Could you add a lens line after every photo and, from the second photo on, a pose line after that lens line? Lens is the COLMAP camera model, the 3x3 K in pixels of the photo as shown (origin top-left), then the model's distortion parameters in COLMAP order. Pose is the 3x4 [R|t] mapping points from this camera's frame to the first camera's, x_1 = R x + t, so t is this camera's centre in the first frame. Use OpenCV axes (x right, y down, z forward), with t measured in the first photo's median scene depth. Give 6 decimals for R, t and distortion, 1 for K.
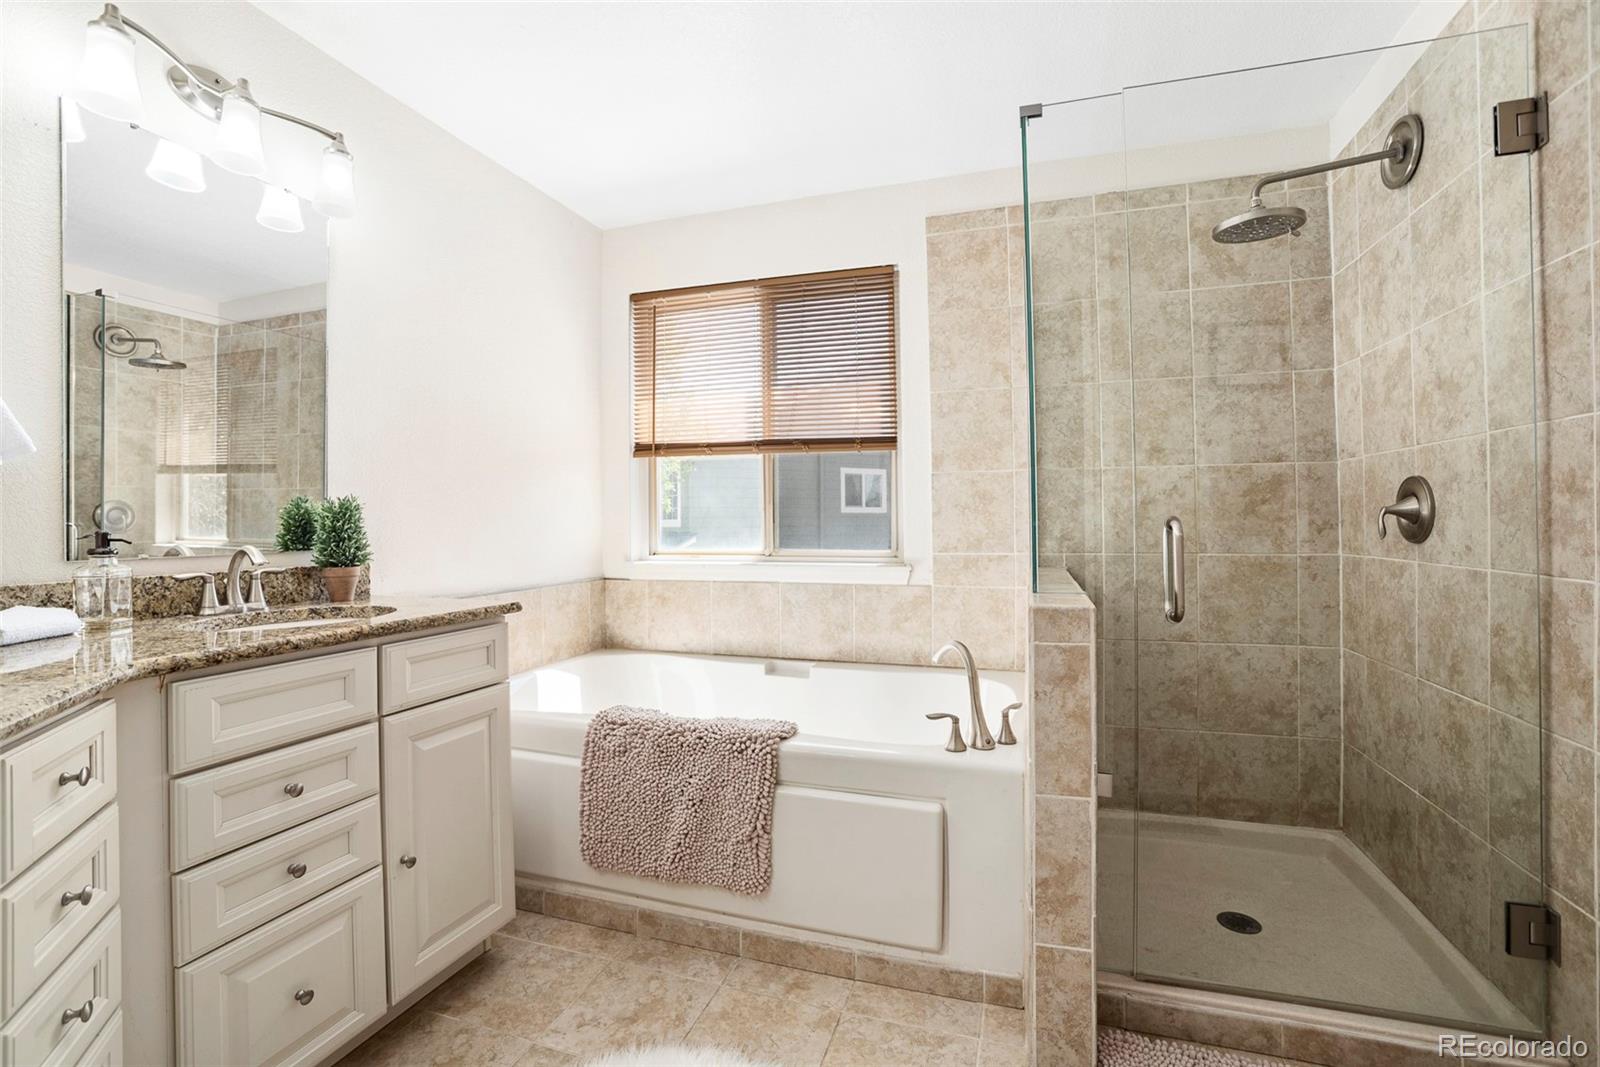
lens RADIAL K [[702.0, 0, 795.3], [0, 702.0, 524.8], [0, 0, 1]] dist [-0.077312, 0.032192]
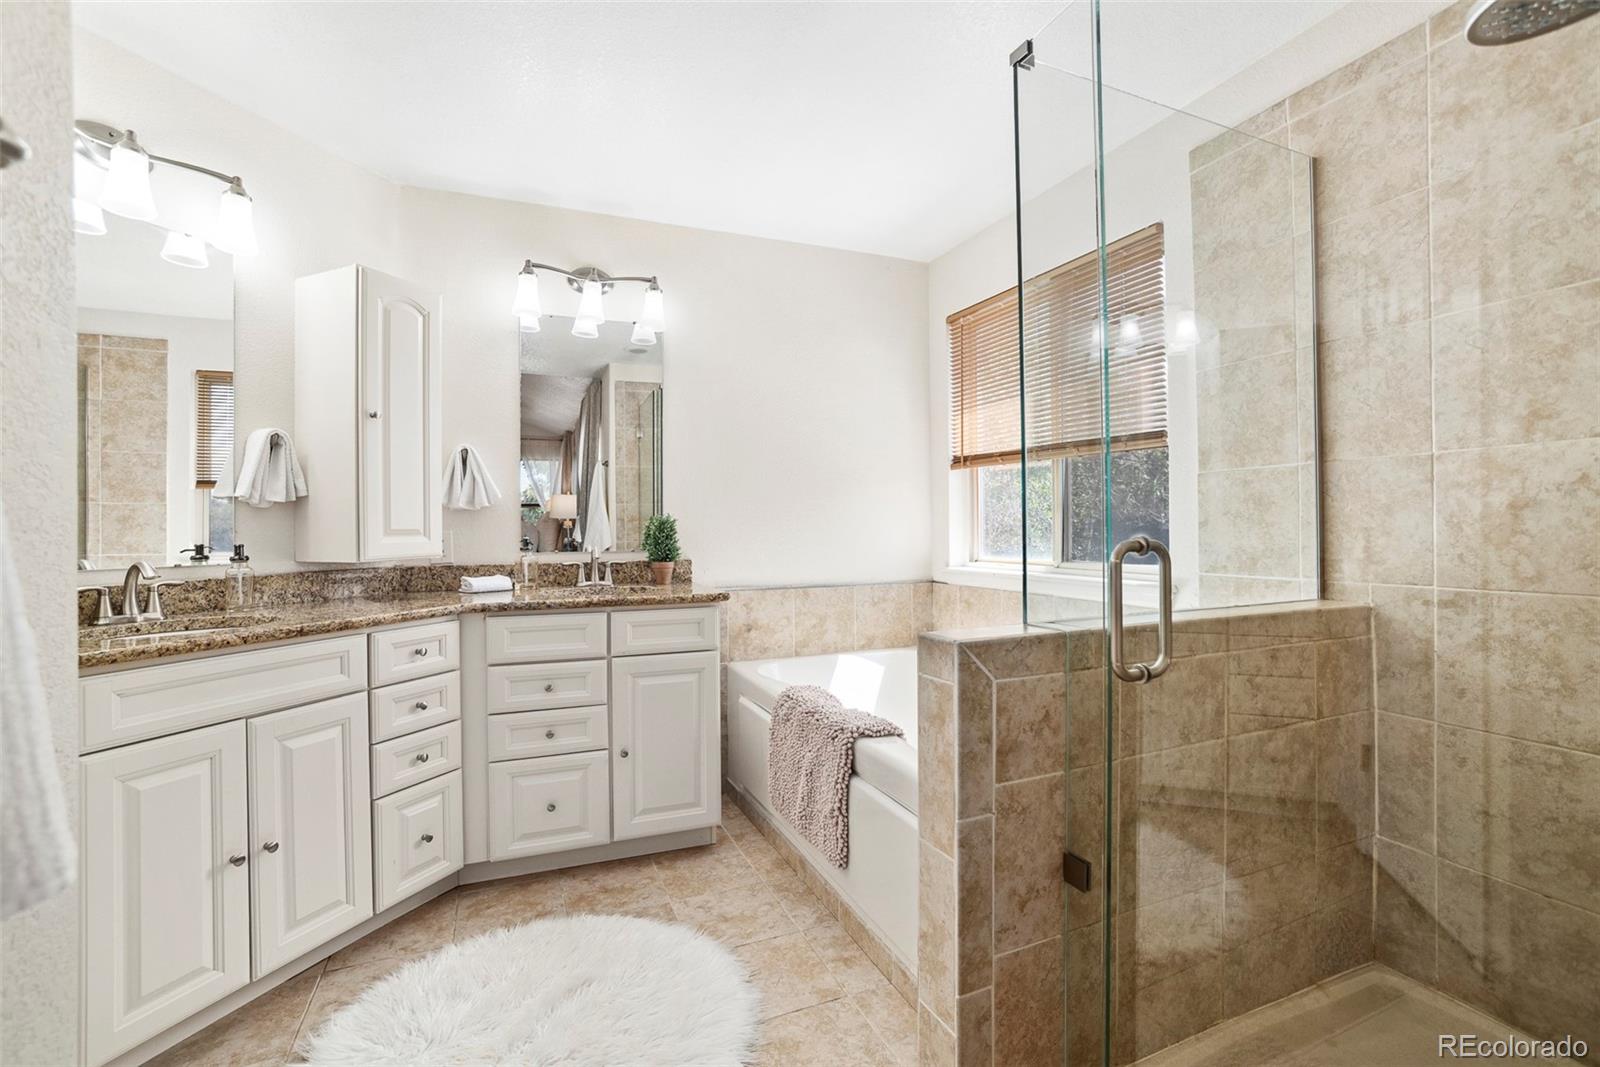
lens RADIAL K [[694.2, 0, 798.2], [0, 694.2, 538.8], [0, 0, 1]] dist [-0.057267, 0.019898]
pose [[0.667072, 0.014910, -0.744844, 0.519349], [-0.000846, 0.999814, 0.019257, -0.014509], [0.744993, -0.012215, 0.666961, 0.154091]]
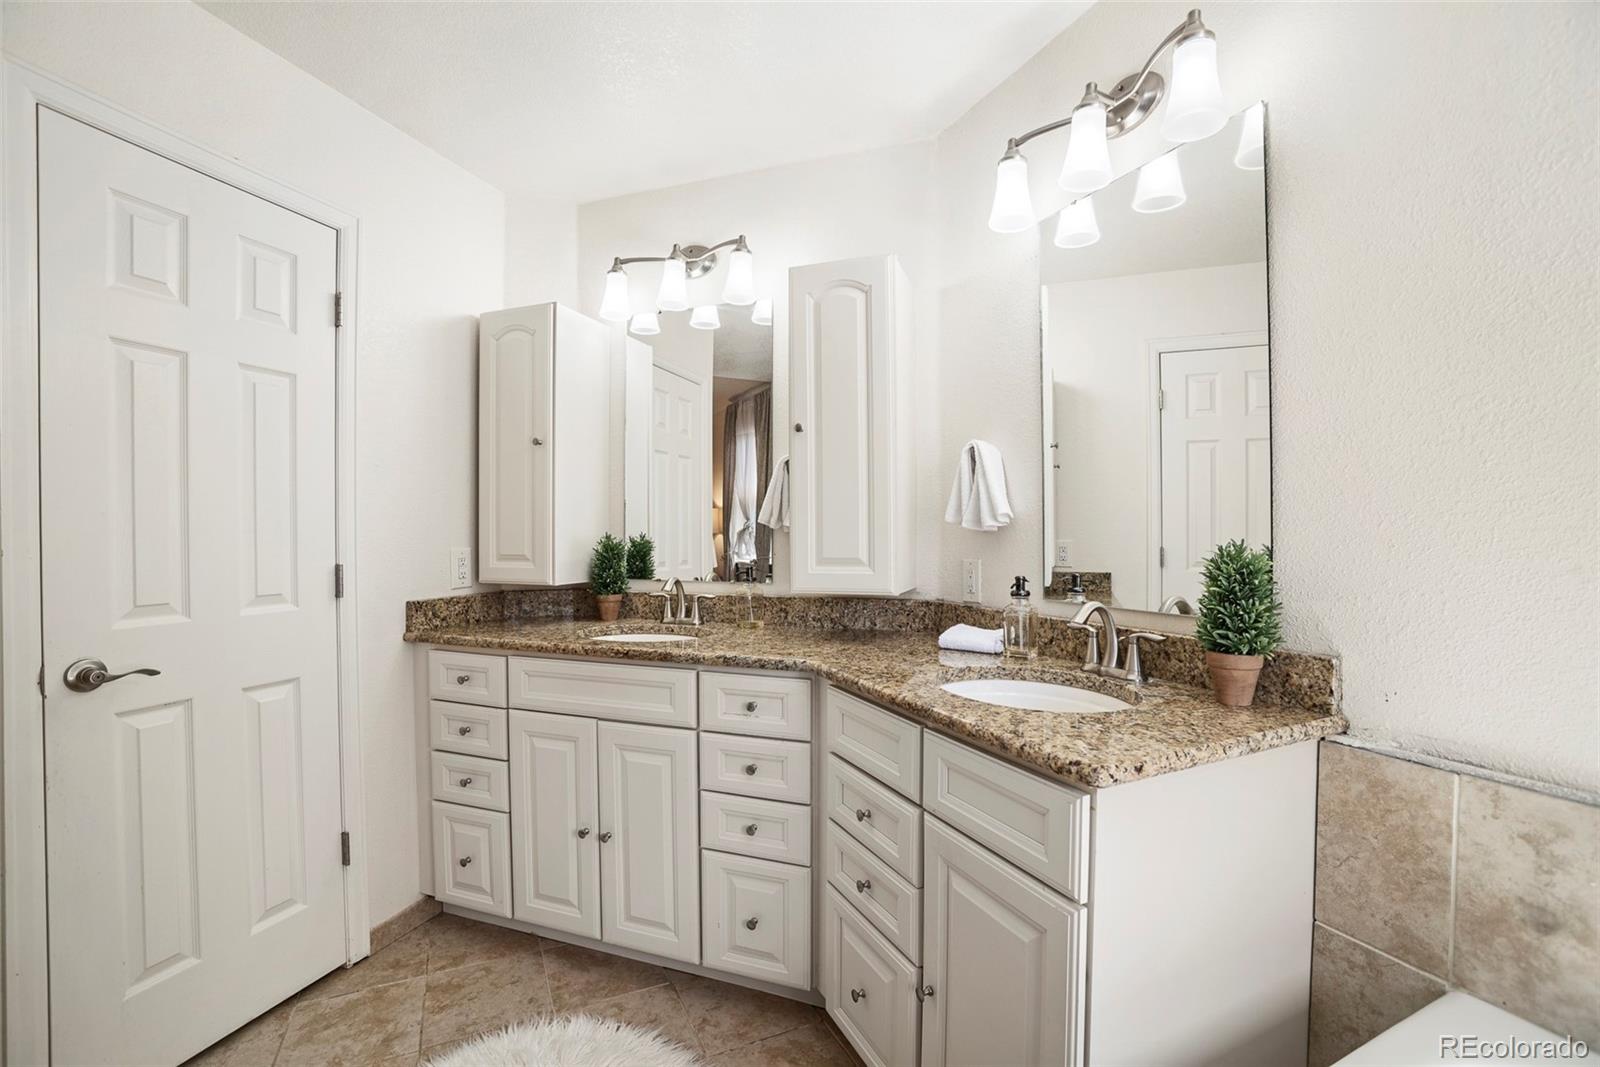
lens RADIAL K [[696.7, 0, 805.2], [0, 696.7, 546.6], [0, 0, 1]] dist [-0.063201, 0.028260]
pose [[-0.695496, 0.020673, -0.718232, 0.071255], [-0.001520, 0.999541, 0.030242, -0.045494], [0.718528, 0.022125, -0.695146, 0.888153]]
